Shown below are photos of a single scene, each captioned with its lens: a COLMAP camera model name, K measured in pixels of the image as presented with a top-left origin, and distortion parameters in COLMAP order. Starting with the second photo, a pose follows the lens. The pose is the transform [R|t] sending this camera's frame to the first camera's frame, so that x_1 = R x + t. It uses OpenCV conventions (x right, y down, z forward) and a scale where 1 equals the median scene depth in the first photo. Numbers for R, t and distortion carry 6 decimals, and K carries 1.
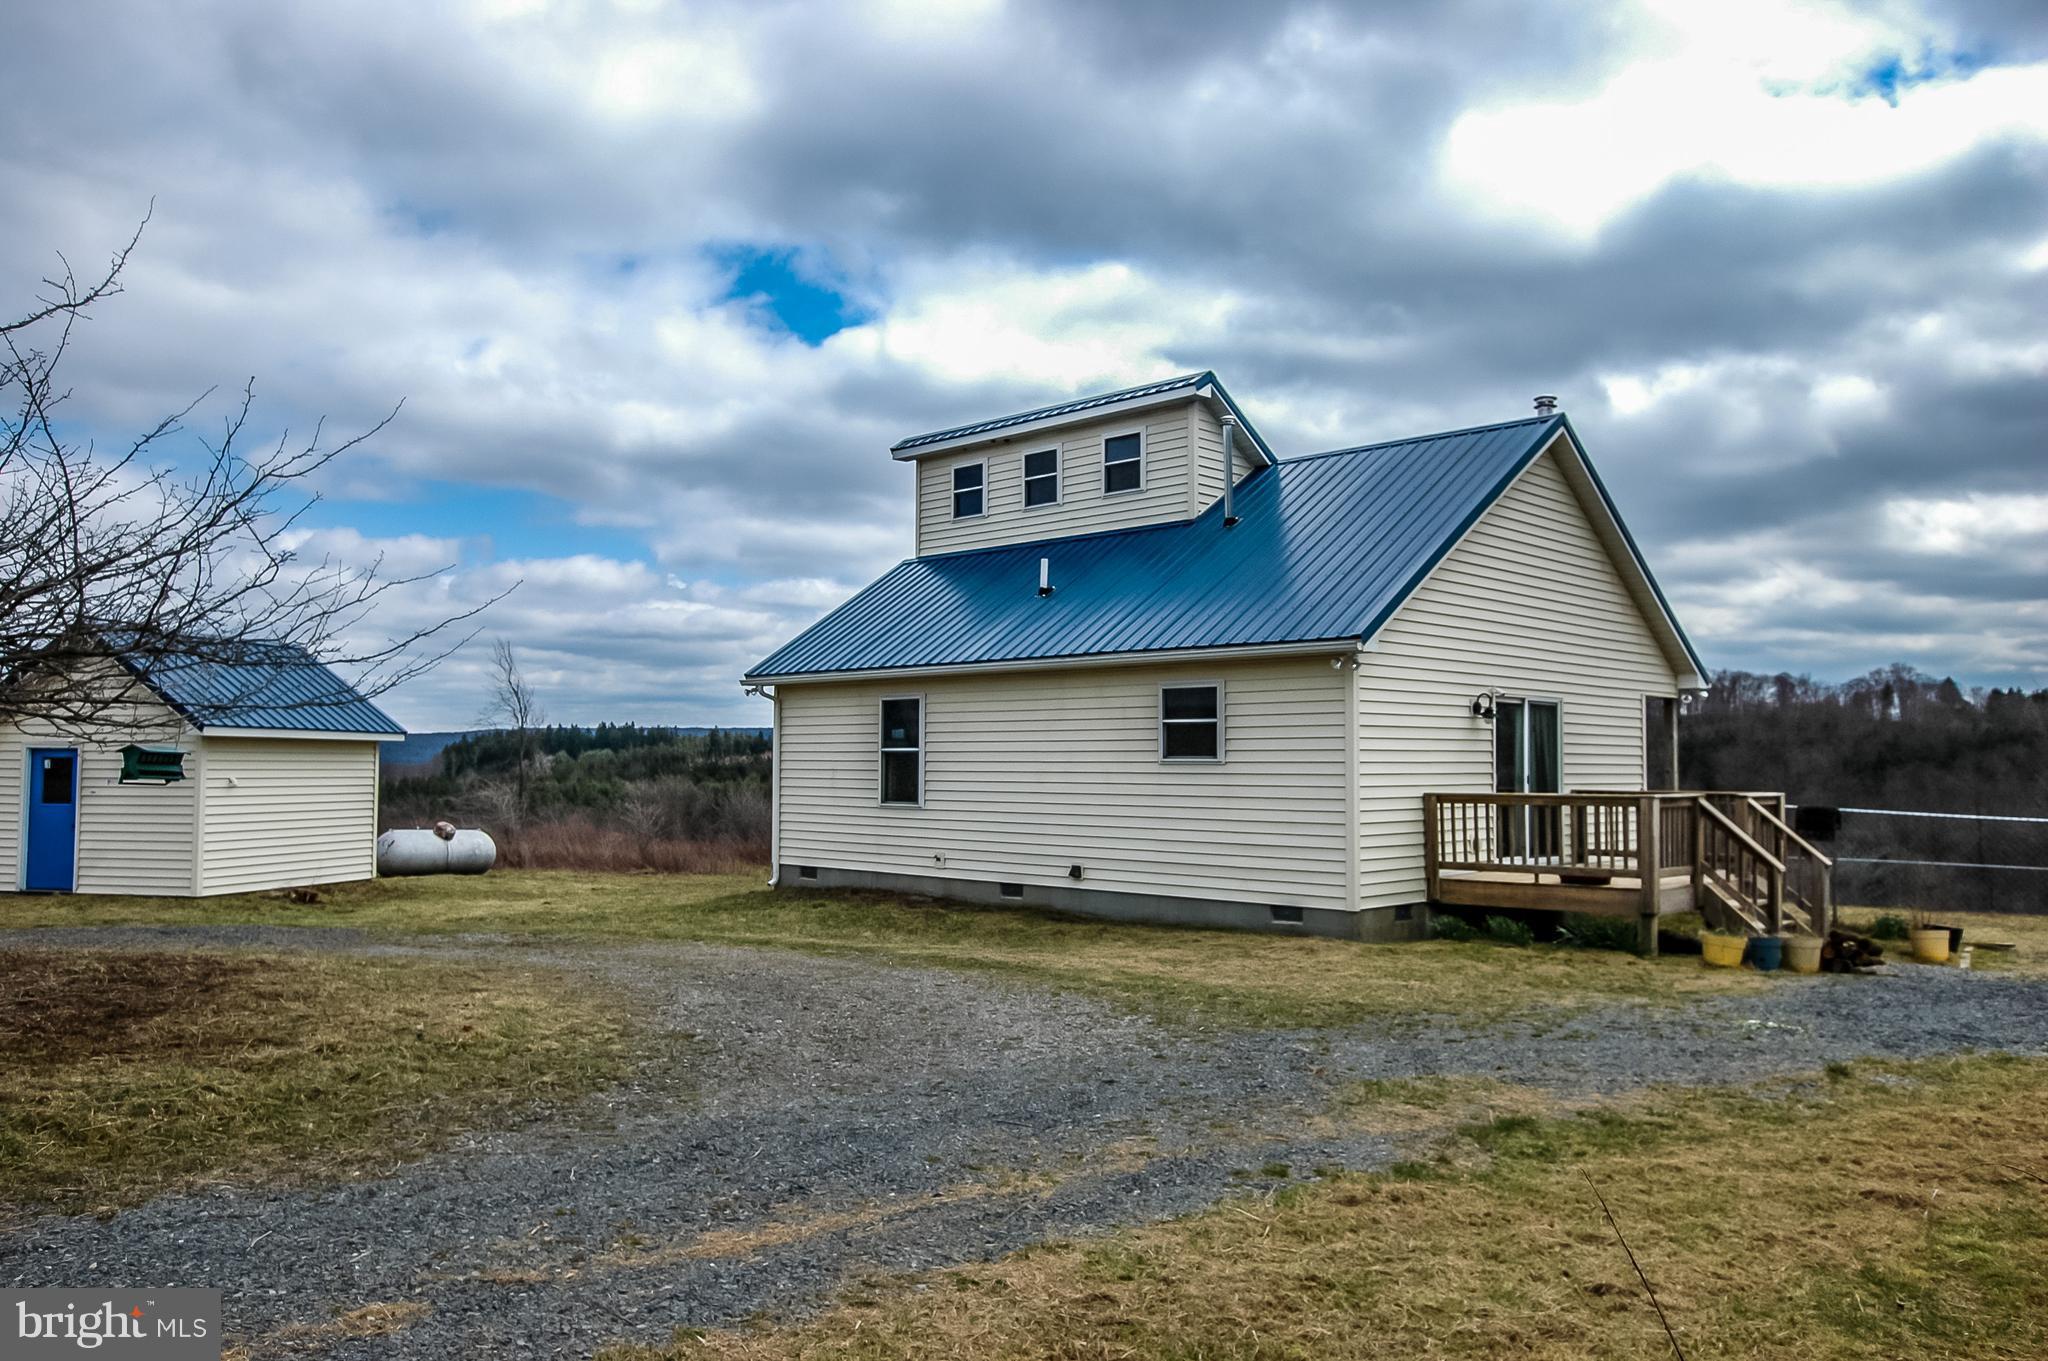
lens RADIAL K [[1509.6, 0, 1053.6], [0, 1509.6, 686.8], [0, 0, 1]] dist [0.009525, 0.004845]
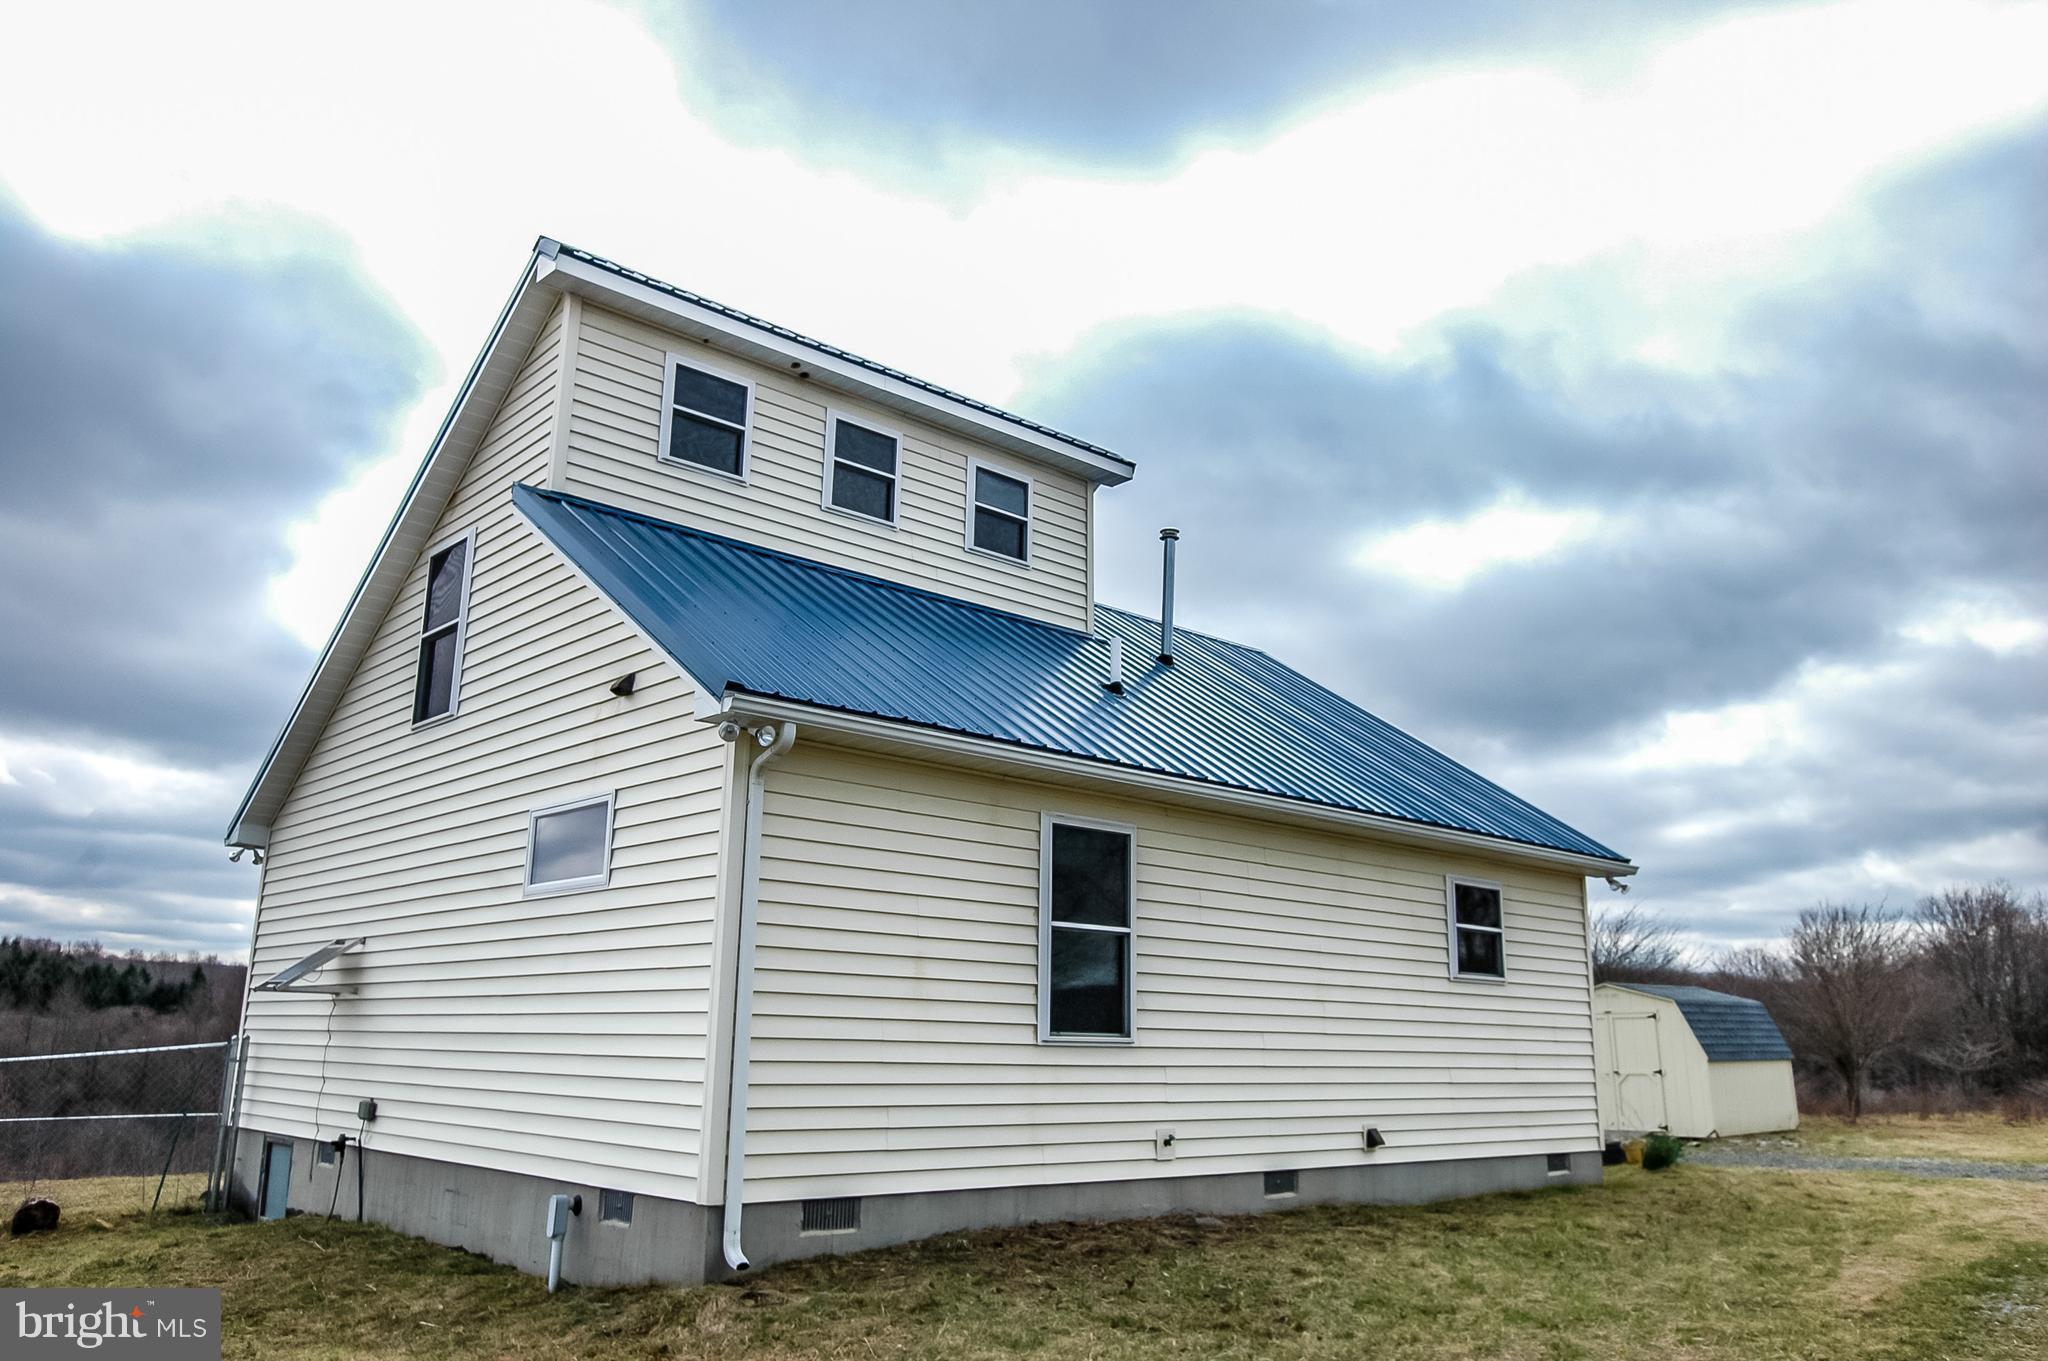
lens RADIAL K [[1509.6, 0, 1053.6], [0, 1509.6, 686.8], [0, 0, 1]] dist [0.009525, 0.004845]
pose [[0.067102, 0.229610, 0.970967, -0.627864], [-0.066101, 0.972045, -0.225297, 0.079815], [-0.995554, -0.049064, 0.080403, 0.994268]]
